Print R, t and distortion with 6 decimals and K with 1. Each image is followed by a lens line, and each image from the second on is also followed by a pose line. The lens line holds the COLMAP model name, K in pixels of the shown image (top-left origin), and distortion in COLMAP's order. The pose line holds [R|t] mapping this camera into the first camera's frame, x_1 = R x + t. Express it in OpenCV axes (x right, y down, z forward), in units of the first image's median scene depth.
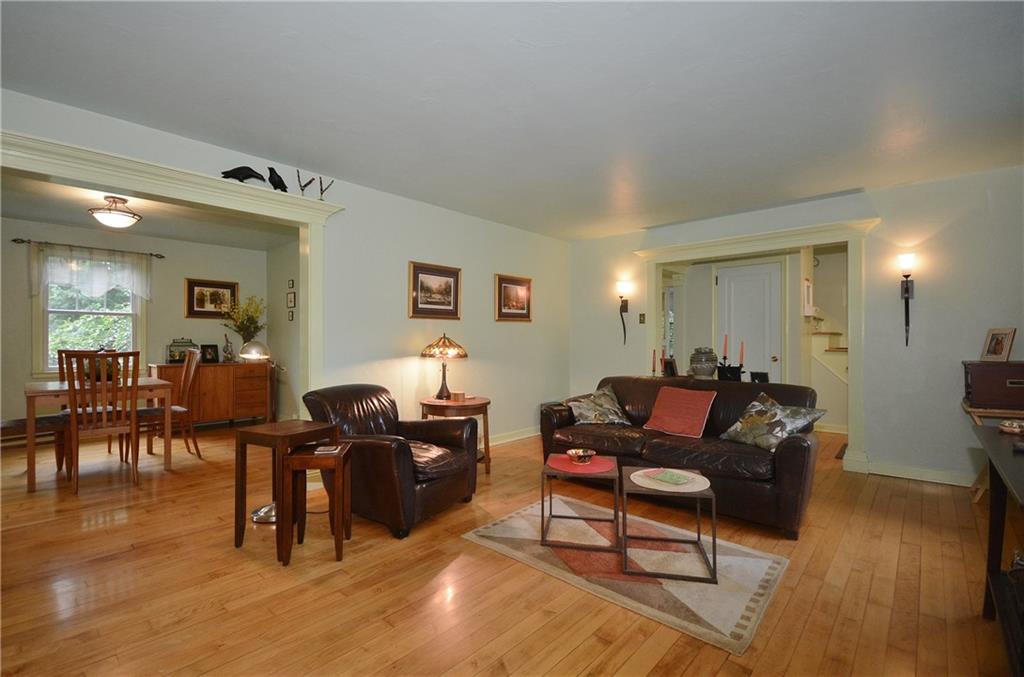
lens RADIAL K [[456.6, 0, 512.0], [0, 456.6, 338.5], [0, 0, 1]] dist [-0.002246, -0.000235]
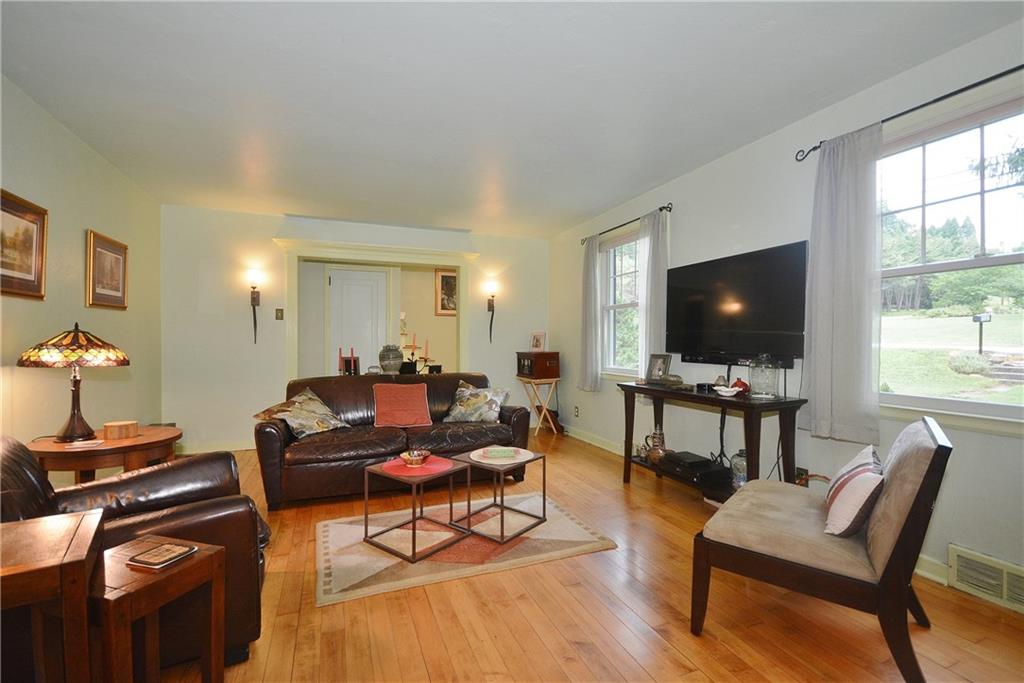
lens RADIAL K [[450.9, 0, 508.4], [0, 450.9, 342.0], [0, 0, 1]] dist [-0.003437, -0.001331]
pose [[0.442476, -0.001075, 0.896780, -0.434108], [-0.004198, 0.999986, 0.003270, 0.007931], [-0.896771, -0.005212, 0.442465, 0.292627]]
